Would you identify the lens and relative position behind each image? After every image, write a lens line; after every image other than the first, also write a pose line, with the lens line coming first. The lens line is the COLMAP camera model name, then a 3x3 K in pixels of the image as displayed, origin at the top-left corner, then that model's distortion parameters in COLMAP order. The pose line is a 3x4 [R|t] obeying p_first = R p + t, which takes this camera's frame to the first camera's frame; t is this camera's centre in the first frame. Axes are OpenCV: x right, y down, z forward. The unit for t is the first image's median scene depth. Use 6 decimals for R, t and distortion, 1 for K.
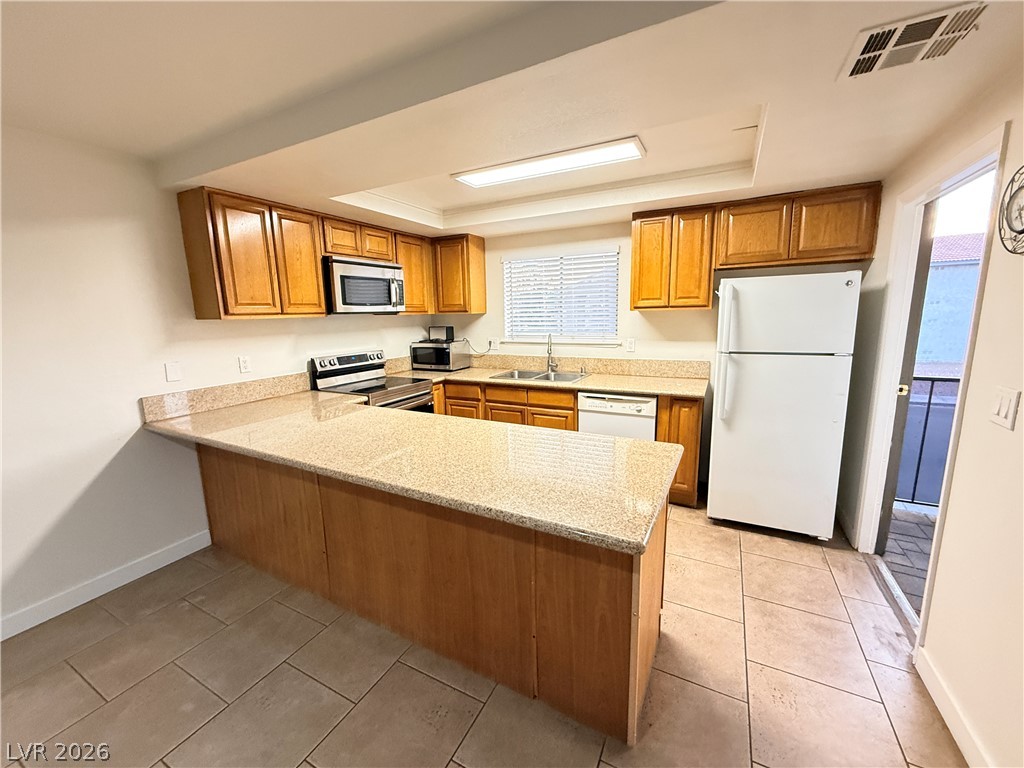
lens RADIAL K [[408.9, 0, 508.7], [0, 408.9, 382.1], [0, 0, 1]] dist [-0.001654, 0.000044]
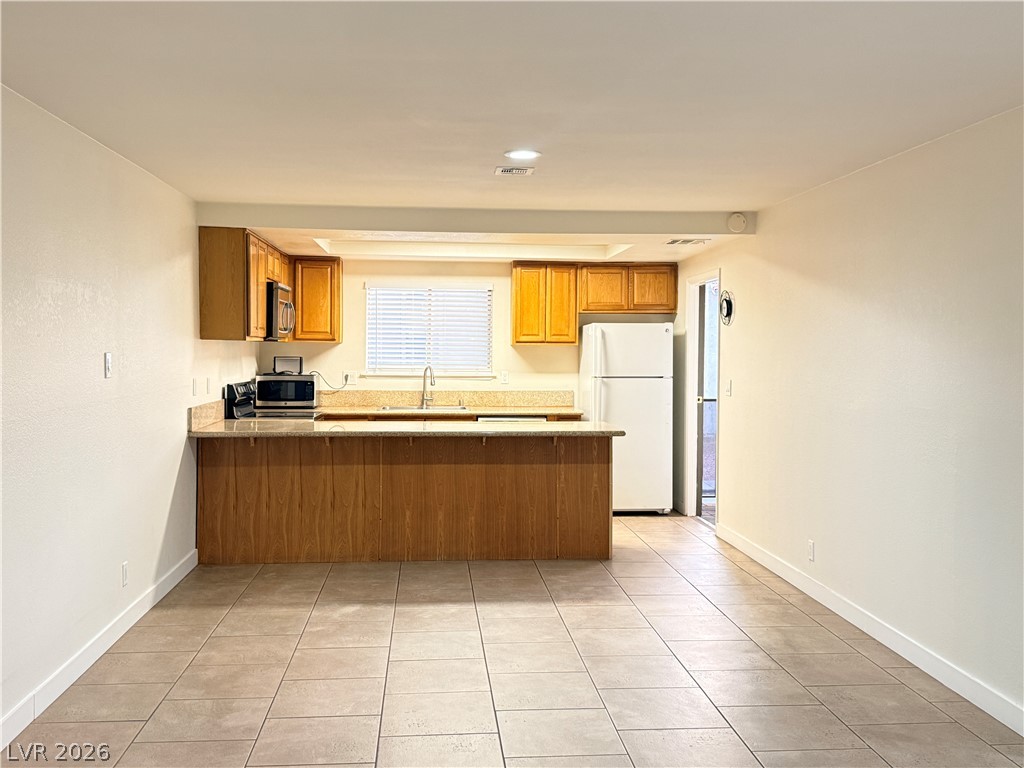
lens RADIAL K [[1024.8, 0, 512.0], [0, 1024.8, 384.0], [0, 0, 1]] dist [0.144725, 0.000606]
pose [[0.839425, 0.009379, 0.543394, -1.223779], [0.066693, 0.990516, -0.120122, 0.267114], [-0.539368, 0.137074, 0.830839, -1.304070]]
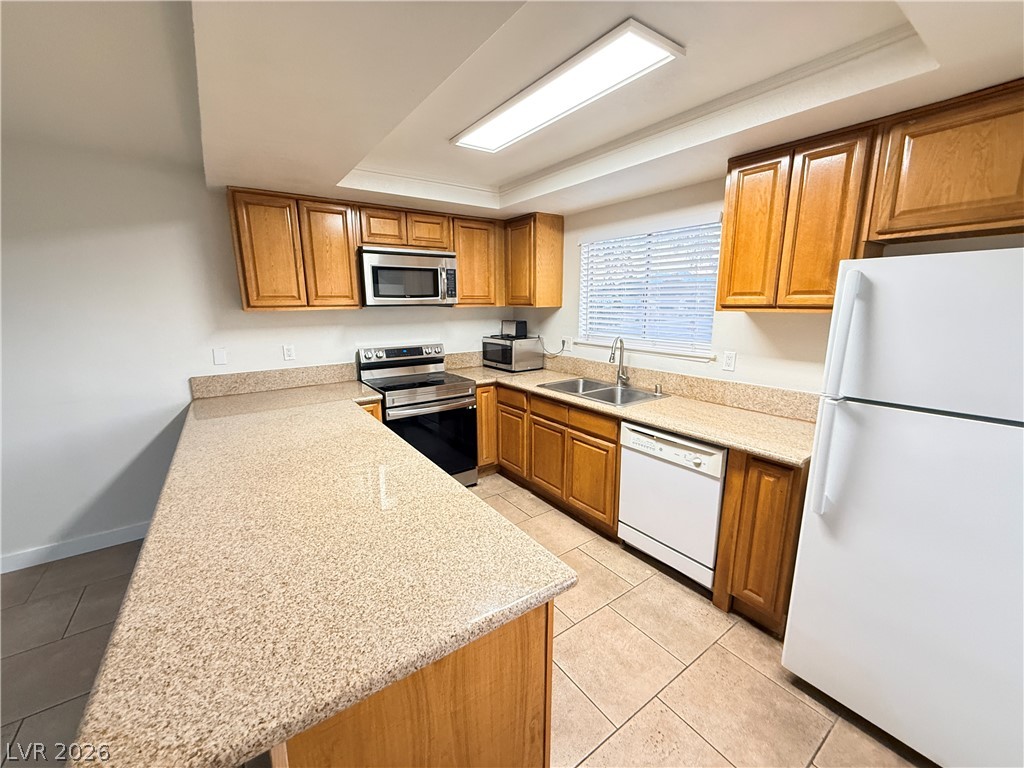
lens RADIAL K [[408.9, 0, 508.7], [0, 408.9, 382.1], [0, 0, 1]] dist [-0.001654, 0.000044]
pose [[0.892141, 0.103931, -0.439639, 0.303647], [-0.088799, 0.994535, 0.054913, -0.066822], [0.442943, -0.009951, 0.896495, 0.258482]]
